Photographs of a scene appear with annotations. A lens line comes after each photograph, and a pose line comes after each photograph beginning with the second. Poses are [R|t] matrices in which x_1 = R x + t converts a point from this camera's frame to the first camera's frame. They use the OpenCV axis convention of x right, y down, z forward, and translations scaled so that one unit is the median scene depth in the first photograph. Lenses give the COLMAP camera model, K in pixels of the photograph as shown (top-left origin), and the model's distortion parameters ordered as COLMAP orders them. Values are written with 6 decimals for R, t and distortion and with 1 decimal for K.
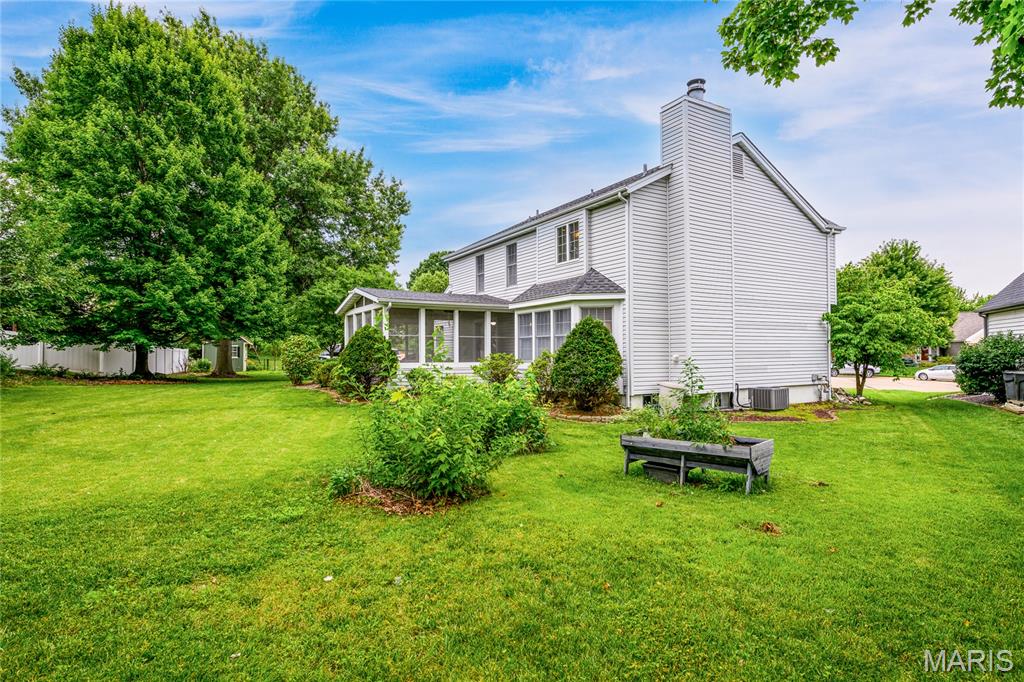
lens RADIAL K [[550.1, 0, 511.4], [0, 550.1, 344.8], [0, 0, 1]] dist [0.001729, 0.000277]
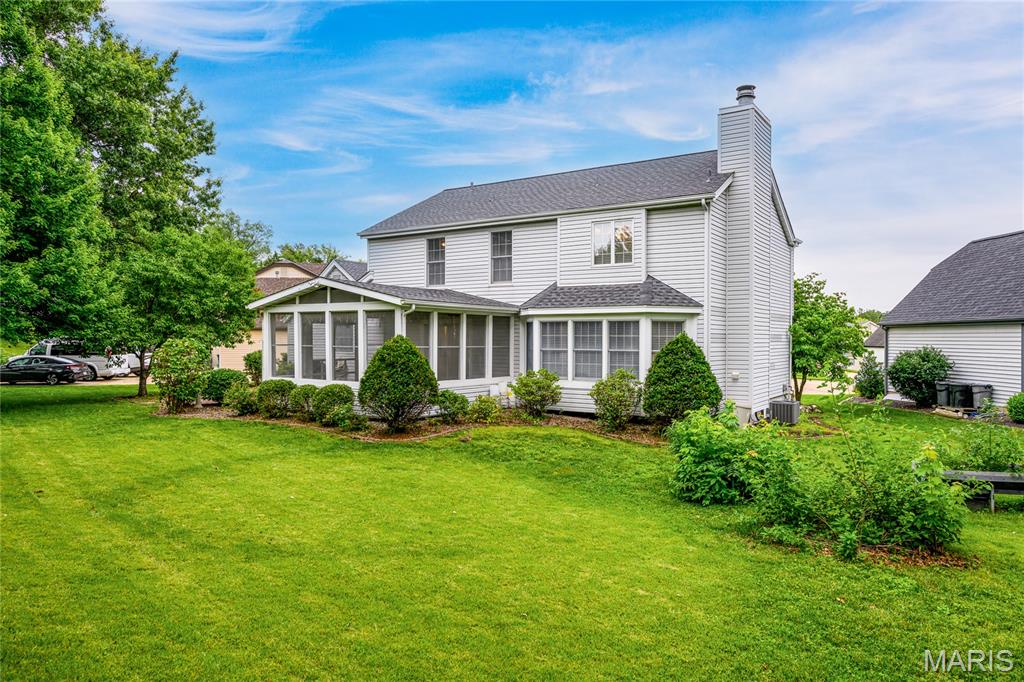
lens RADIAL K [[699.4, 0, 512.3], [0, 699.4, 340.2], [0, 0, 1]] dist [-0.001979, -0.000329]
pose [[0.895636, 0.007265, 0.444729, -0.494226], [-0.016023, 0.999745, 0.015935, -0.042573], [-0.444499, -0.021398, 0.895524, 0.065661]]
